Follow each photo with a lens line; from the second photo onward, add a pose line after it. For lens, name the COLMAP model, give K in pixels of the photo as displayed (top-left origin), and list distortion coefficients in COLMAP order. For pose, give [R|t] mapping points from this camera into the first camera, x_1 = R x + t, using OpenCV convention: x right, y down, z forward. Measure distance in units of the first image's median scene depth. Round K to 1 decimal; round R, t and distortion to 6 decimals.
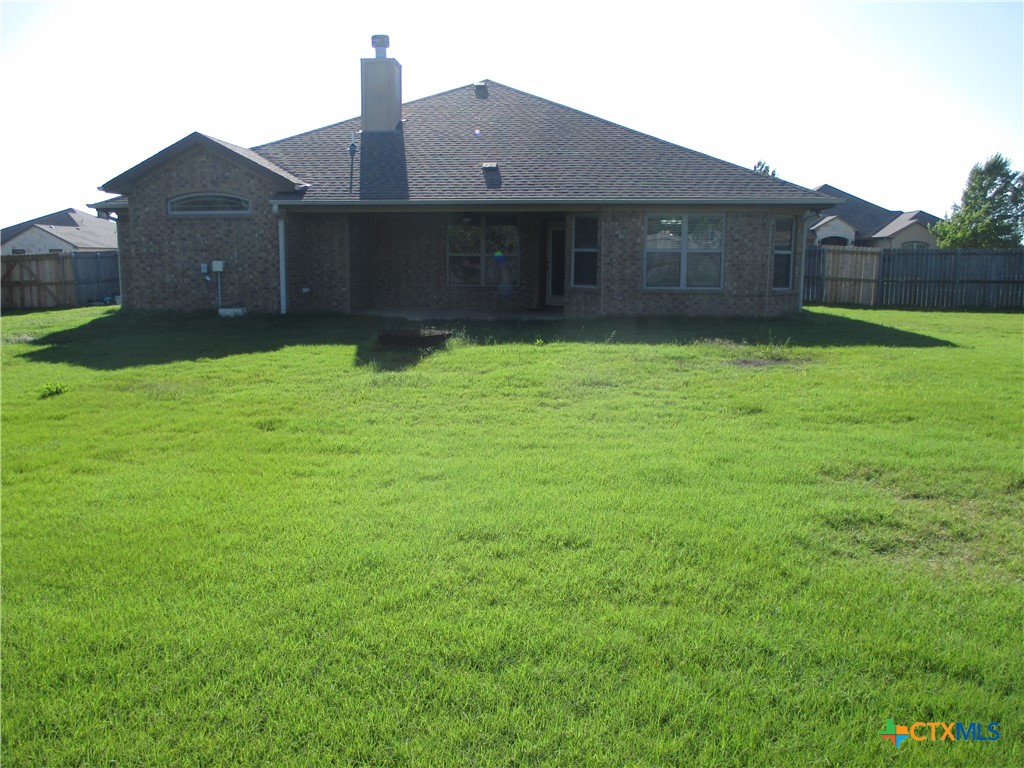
lens RADIAL K [[855.0, 0, 511.5], [0, 855.0, 385.5], [0, 0, 1]] dist [-0.038452, 0.014985]
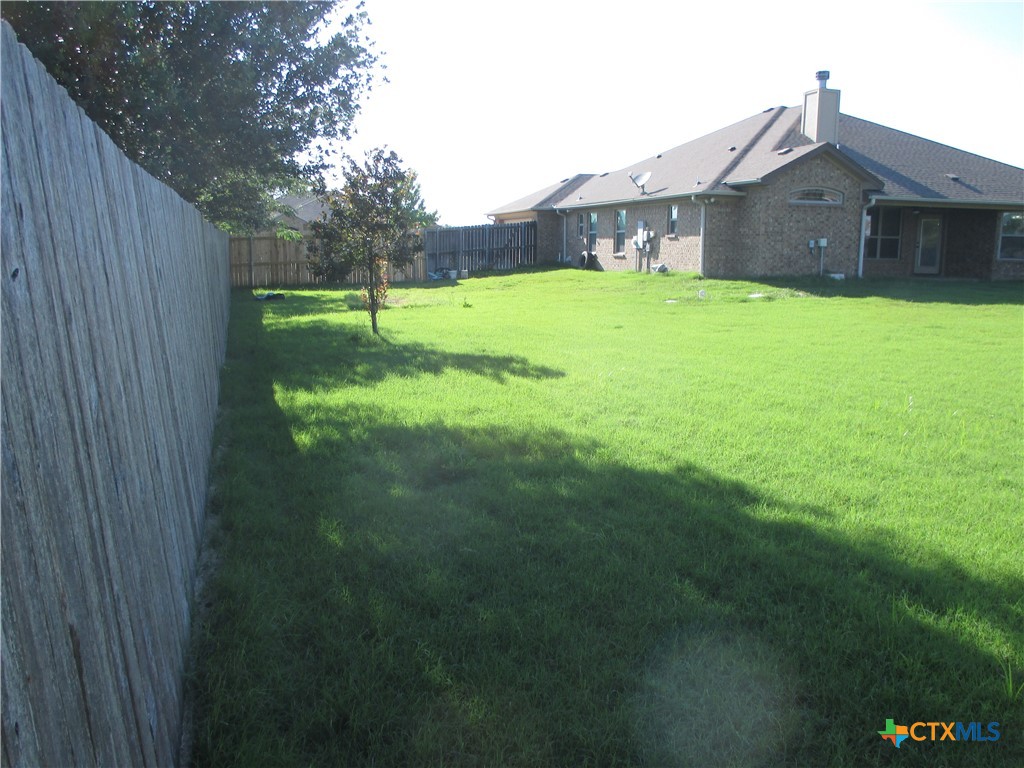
lens RADIAL K [[855.0, 0, 509.4], [0, 855.0, 376.3], [0, 0, 1]] dist [-0.038452, 0.014985]
pose [[0.920836, -0.051250, 0.386567, -1.322844], [0.049421, 0.998670, 0.014675, 0.025999], [-0.386805, 0.005591, 0.922145, -0.041849]]
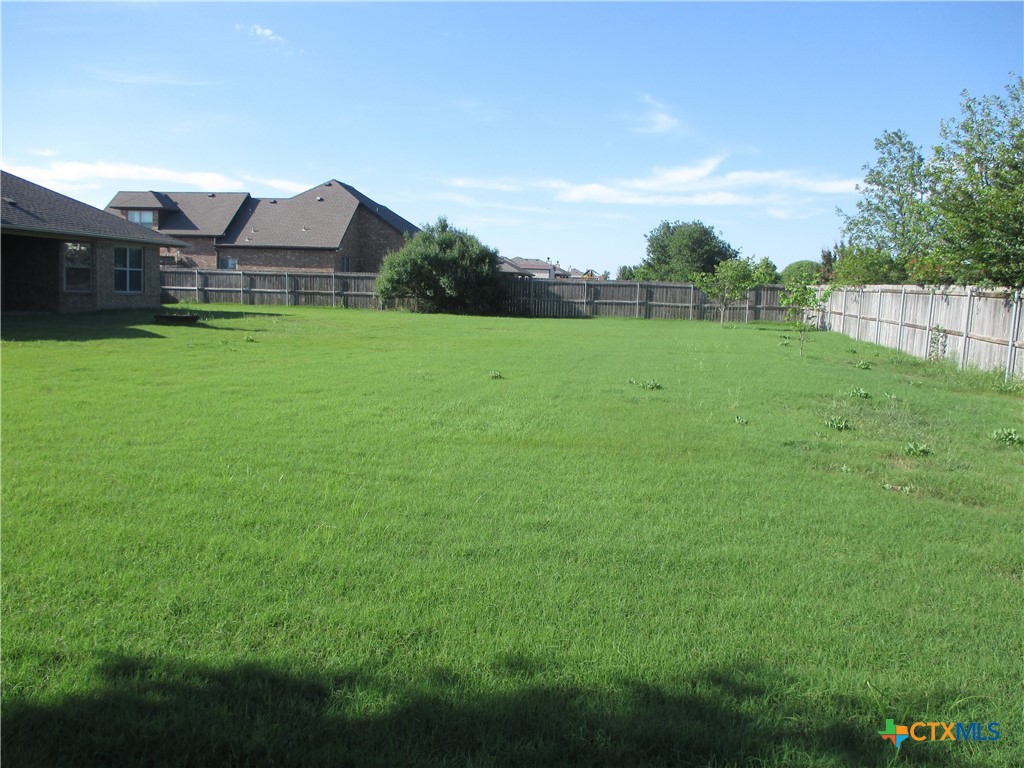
lens RADIAL K [[855.0, 0, 511.0], [0, 855.0, 373.3], [0, 0, 1]] dist [-0.038452, 0.014985]
pose [[0.092666, -0.090699, 0.991558, -1.306148], [0.122664, 0.989297, 0.079029, 0.001385], [-0.988113, 0.114306, 0.102800, 0.121078]]
